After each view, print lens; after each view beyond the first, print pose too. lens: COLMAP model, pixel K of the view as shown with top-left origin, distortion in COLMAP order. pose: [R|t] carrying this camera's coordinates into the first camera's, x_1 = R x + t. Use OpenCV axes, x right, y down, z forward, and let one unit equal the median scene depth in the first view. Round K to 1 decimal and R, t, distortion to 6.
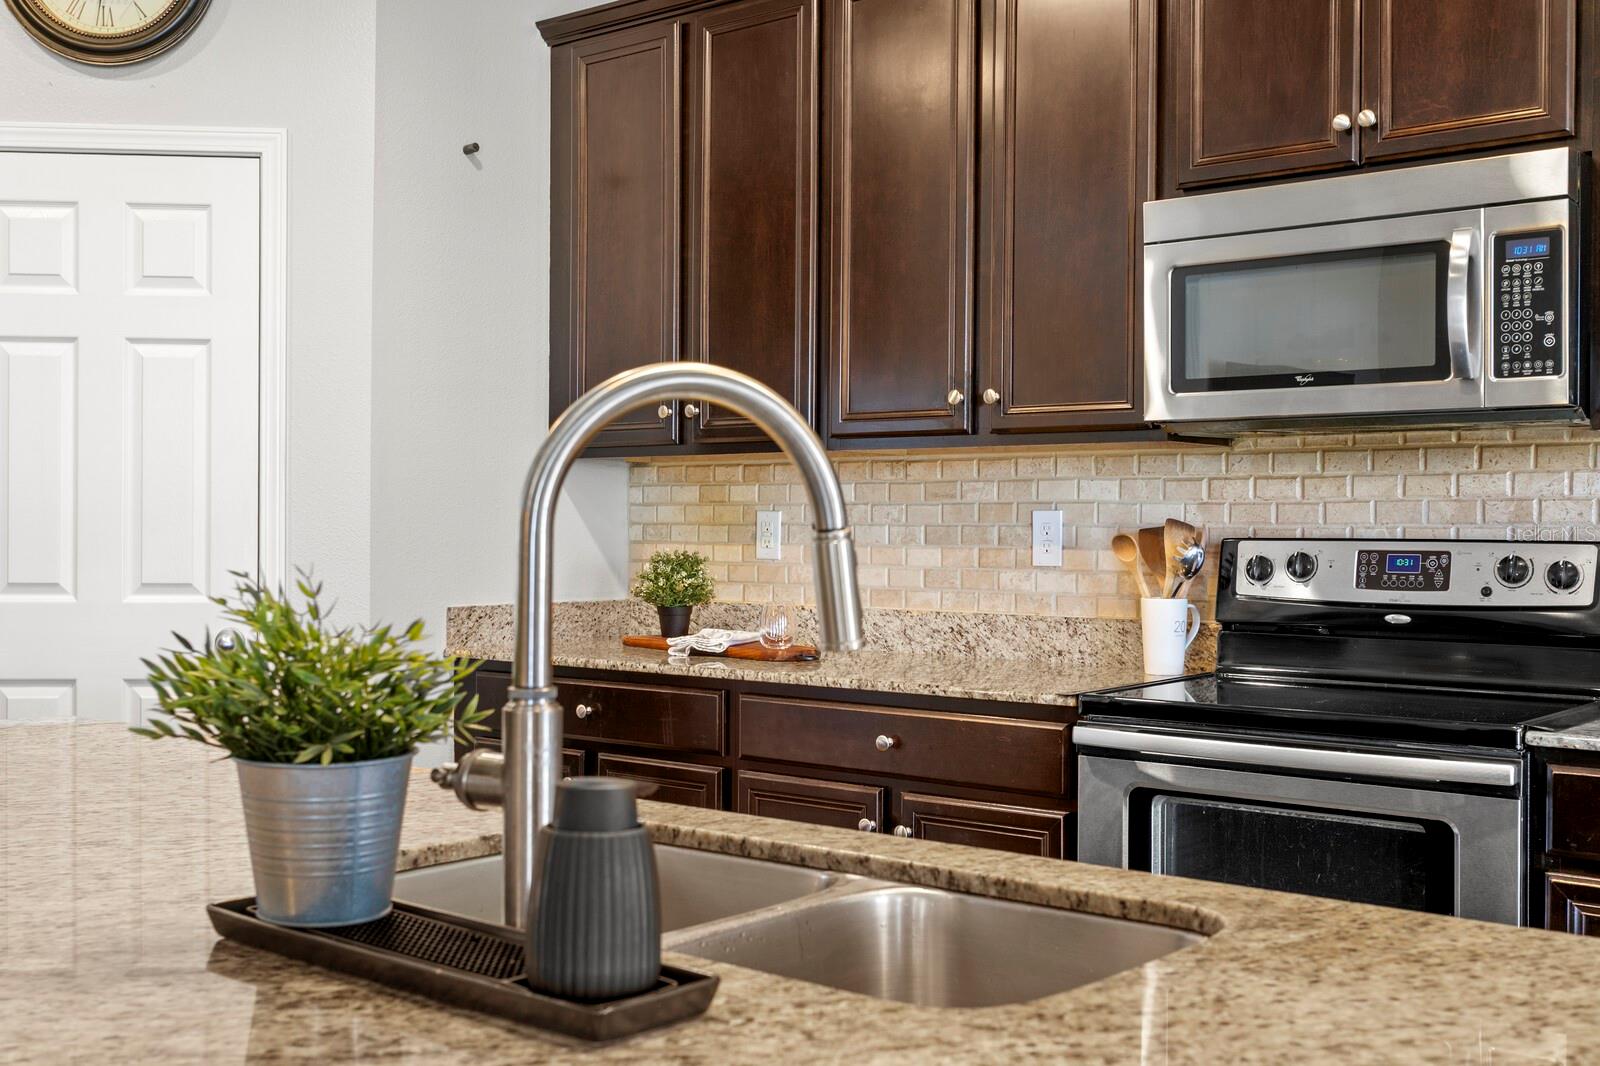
lens RADIAL K [[1784.6, 0, 742.6], [0, 1784.6, 528.1], [0, 0, 1]] dist [0.014430, 0.000000]
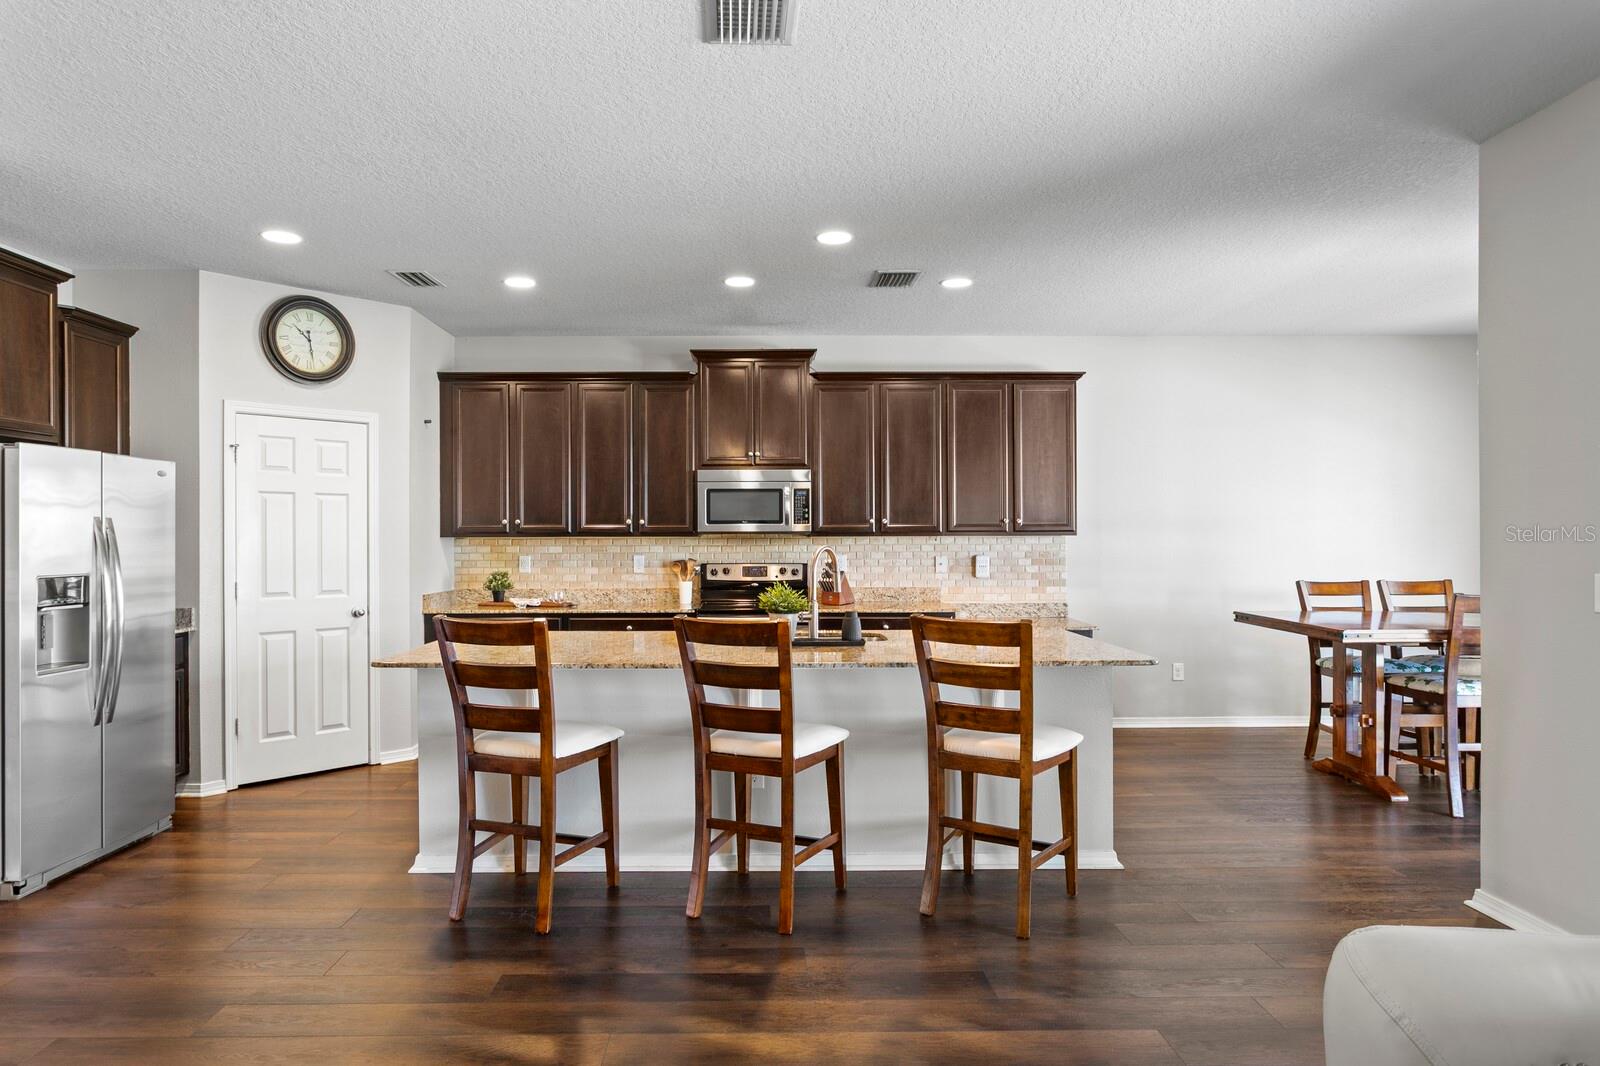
lens RADIAL K [[946.3, 0, 777.4], [0, 946.3, 542.3], [0, 0, 1]] dist [-0.014437, 0.002824]
pose [[0.750945, -0.009432, 0.660297, -0.880445], [0.007822, 0.999955, 0.005387, -0.046812], [-0.660318, 0.001120, 0.750985, -0.504318]]
